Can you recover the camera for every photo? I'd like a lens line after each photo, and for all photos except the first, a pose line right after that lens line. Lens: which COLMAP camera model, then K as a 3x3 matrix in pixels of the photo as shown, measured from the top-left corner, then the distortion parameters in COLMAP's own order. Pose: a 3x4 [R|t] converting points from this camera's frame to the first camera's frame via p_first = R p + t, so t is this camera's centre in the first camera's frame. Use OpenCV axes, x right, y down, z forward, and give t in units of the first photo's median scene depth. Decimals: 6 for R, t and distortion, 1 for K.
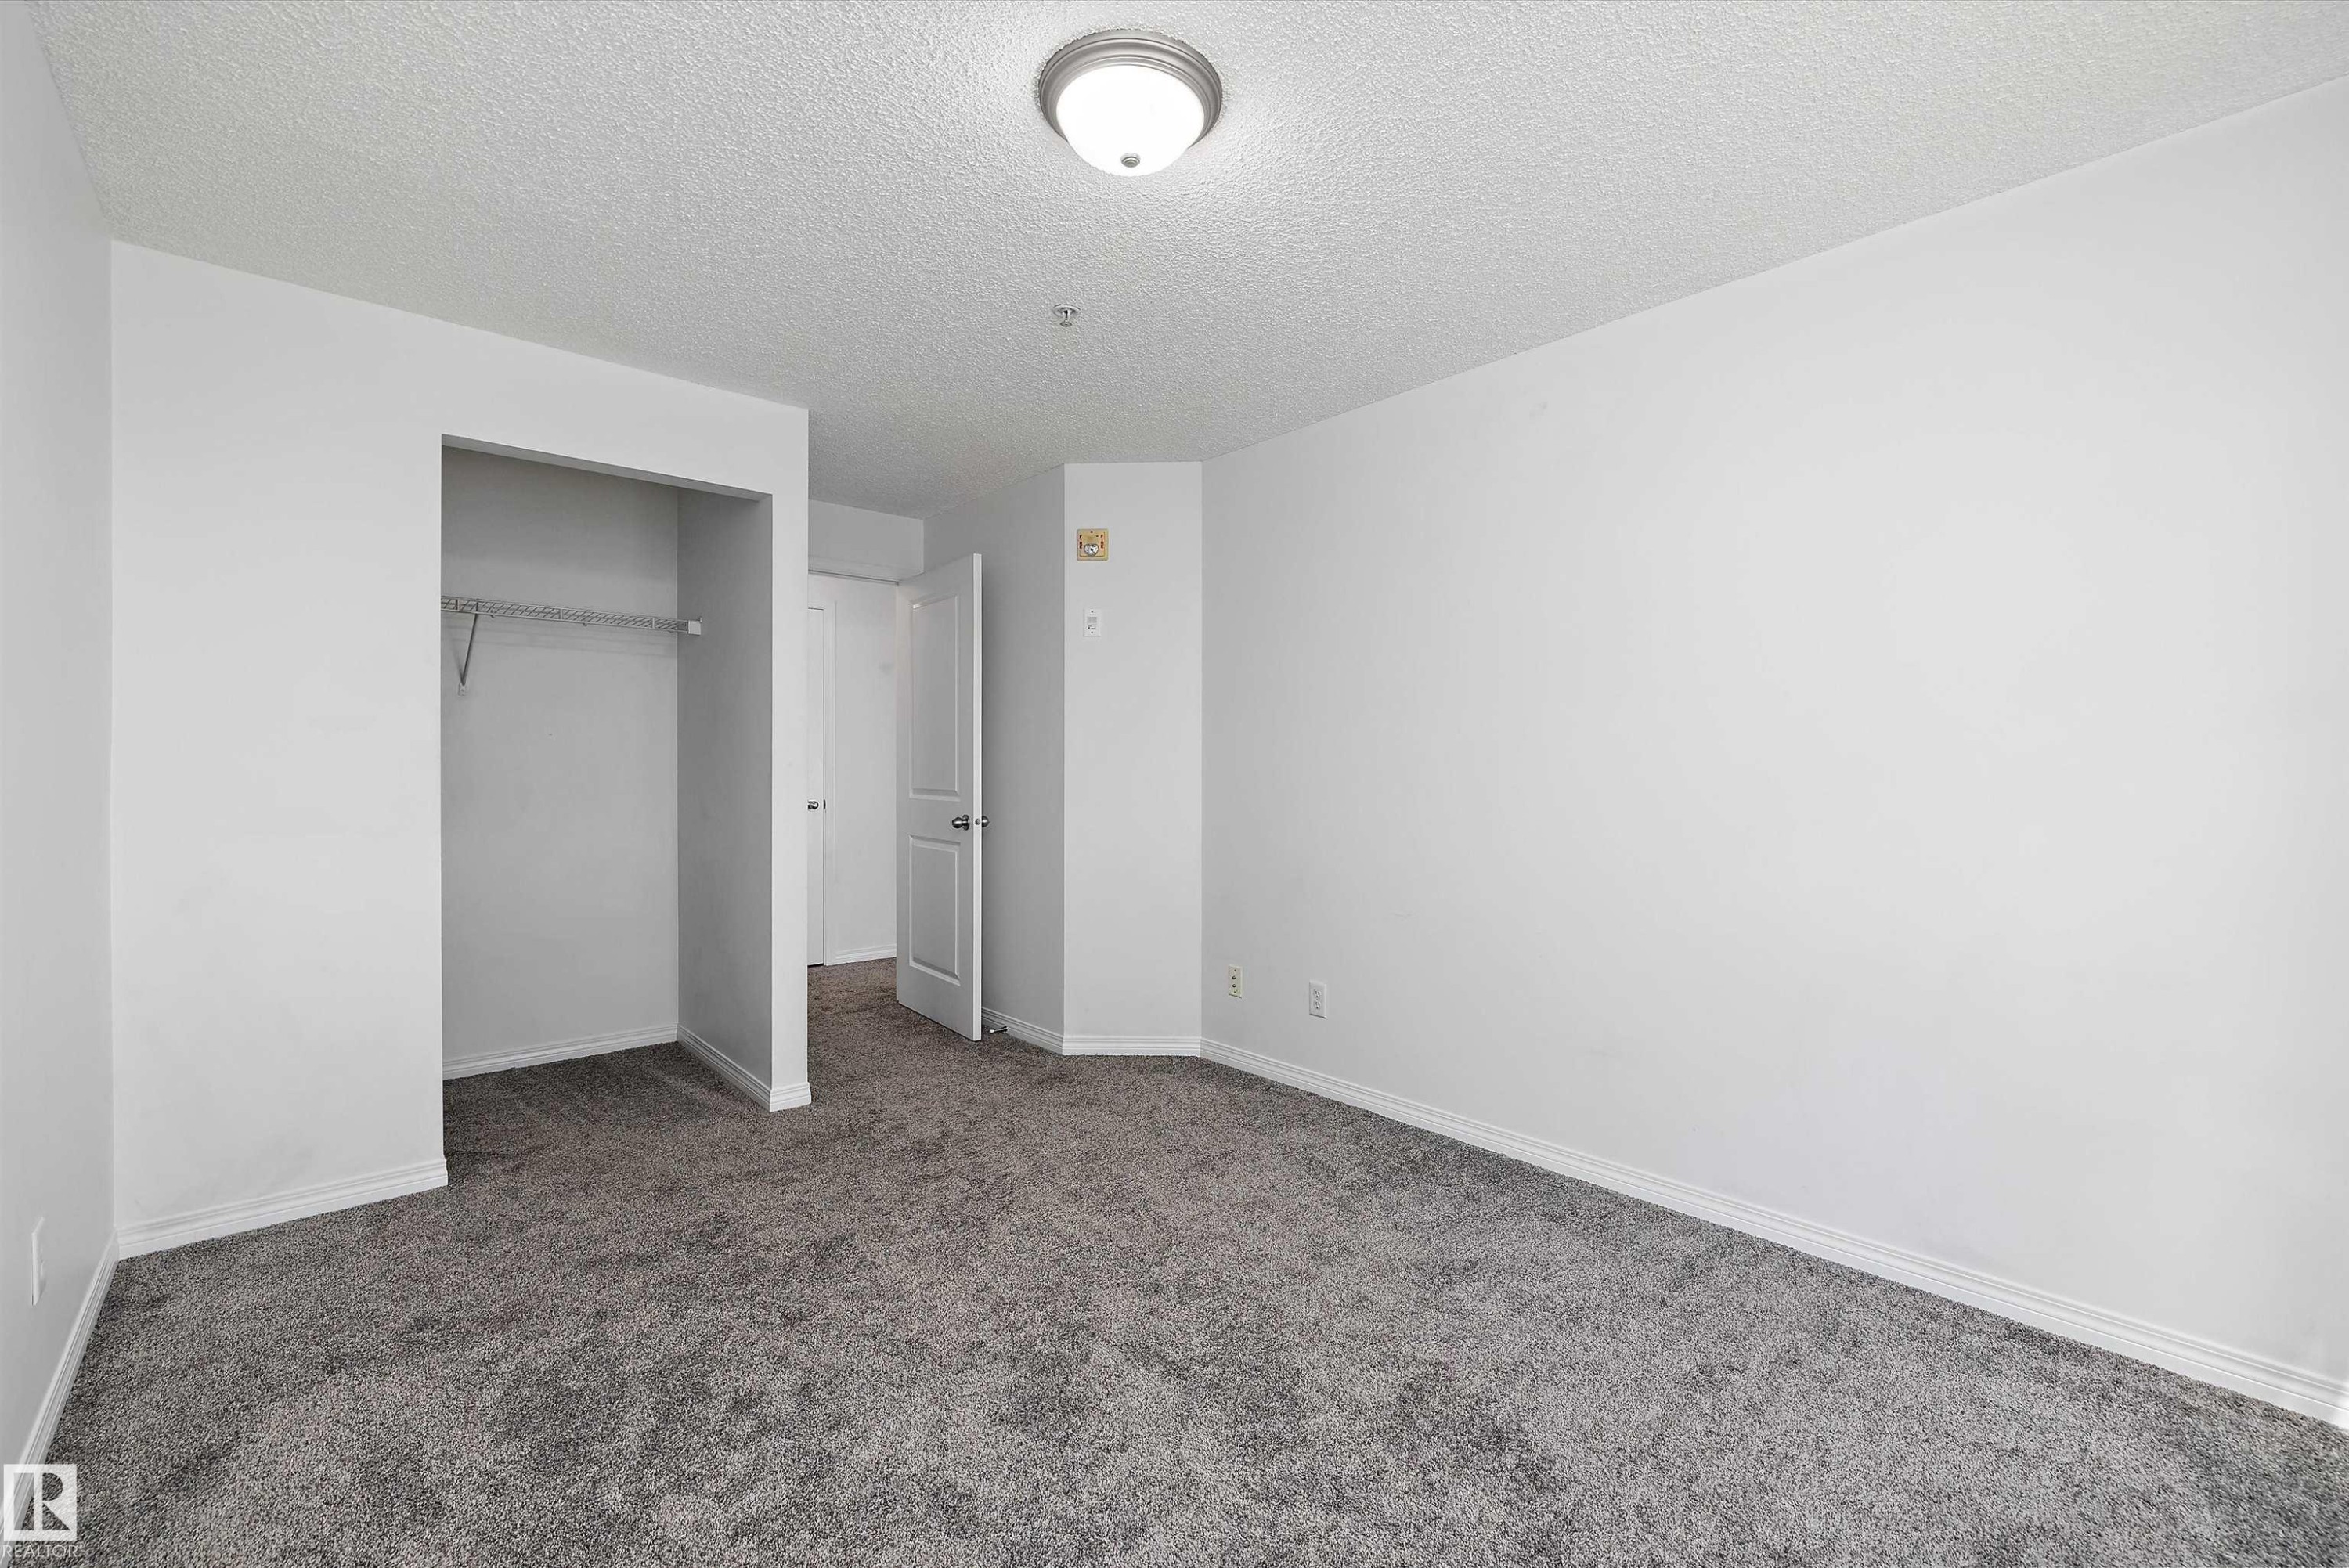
lens RADIAL K [[984.3, 0, 1173.0], [0, 984.3, 774.5], [0, 0, 1]] dist [-0.003667, -0.000784]
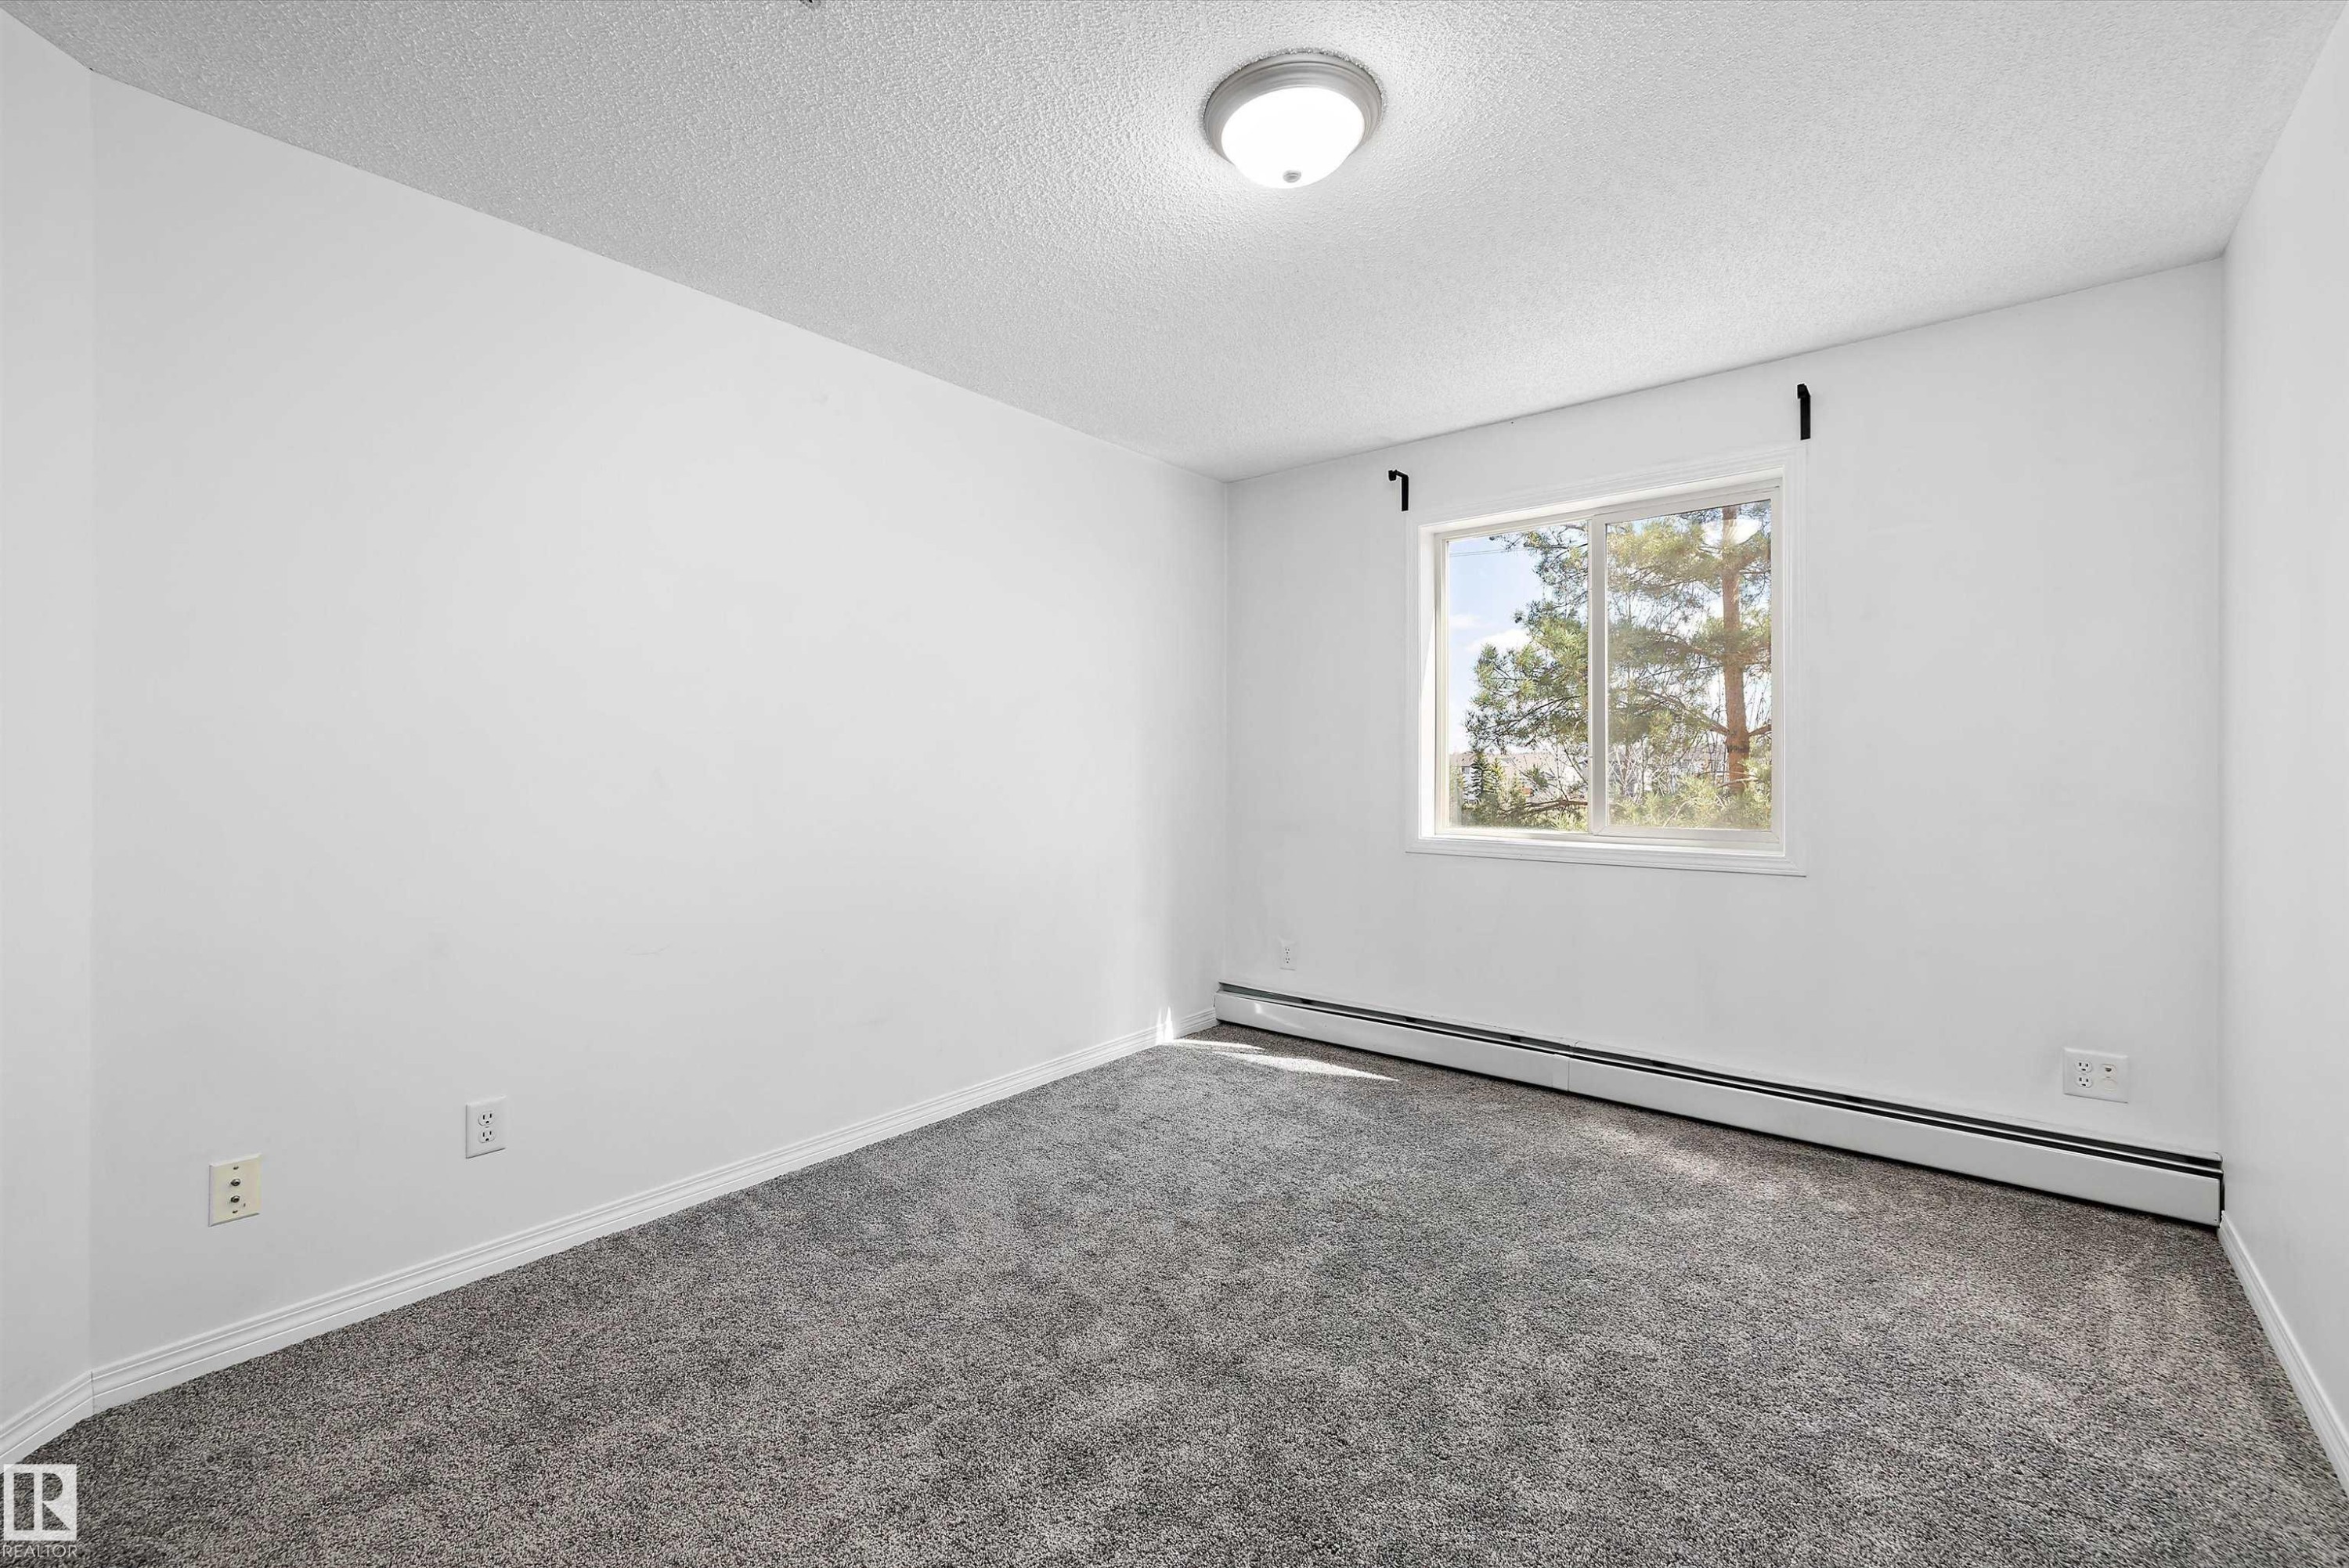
lens RADIAL K [[984.3, 0, 1157.1], [0, 984.3, 782.3], [0, 0, 1]] dist [-0.003667, -0.000784]
pose [[-0.156176, -0.020483, 0.987517, -0.856095], [0.011948, 0.999673, 0.022625, 0.000829], [-0.987657, 0.015332, -0.155880, 1.083320]]
